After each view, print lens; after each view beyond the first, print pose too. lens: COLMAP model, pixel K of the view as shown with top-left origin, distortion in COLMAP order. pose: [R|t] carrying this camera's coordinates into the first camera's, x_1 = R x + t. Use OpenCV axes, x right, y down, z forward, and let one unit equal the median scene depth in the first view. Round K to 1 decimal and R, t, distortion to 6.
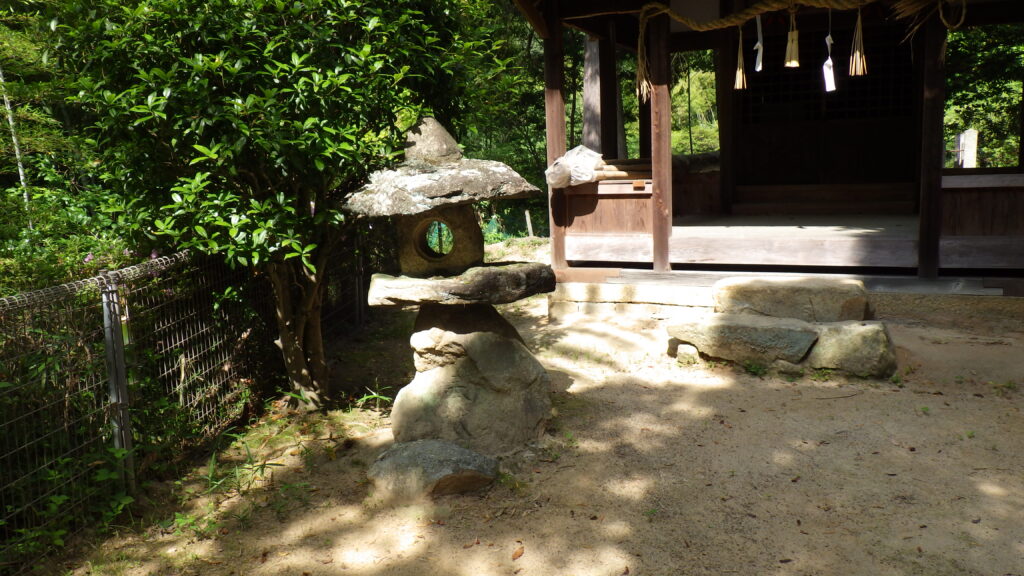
lens RADIAL K [[836.4, 0, 506.1], [0, 836.4, 282.4], [0, 0, 1]] dist [-0.002452, -0.007525]
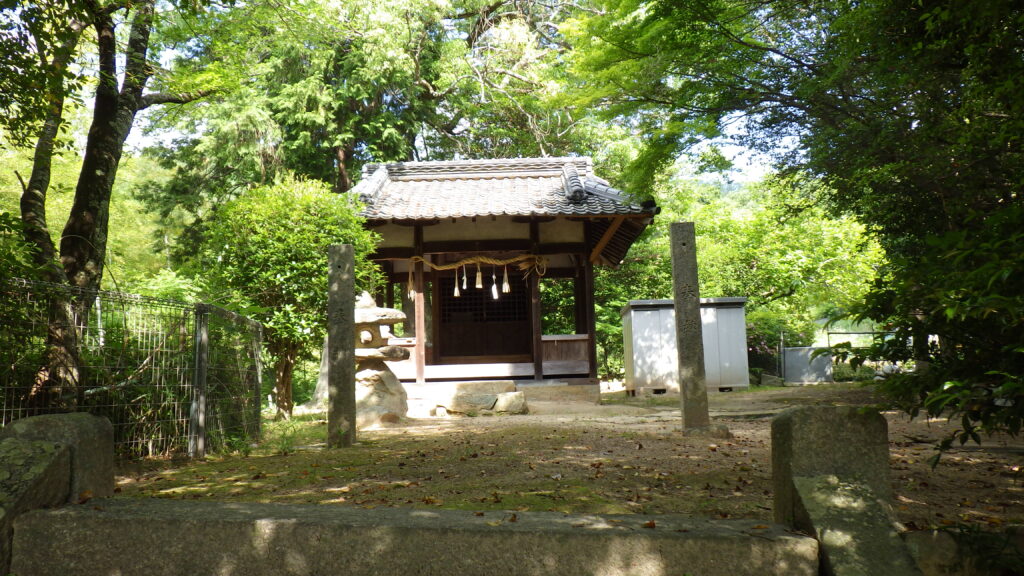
lens RADIAL K [[836.4, 0, 512.3], [0, 836.4, 287.8], [0, 0, 1]] dist [-0.002452, -0.007525]
pose [[0.908272, 0.063360, 0.413555, -0.535151], [0.055214, 0.961668, -0.268601, 0.371645], [-0.414722, 0.266797, 0.869957, -1.051269]]
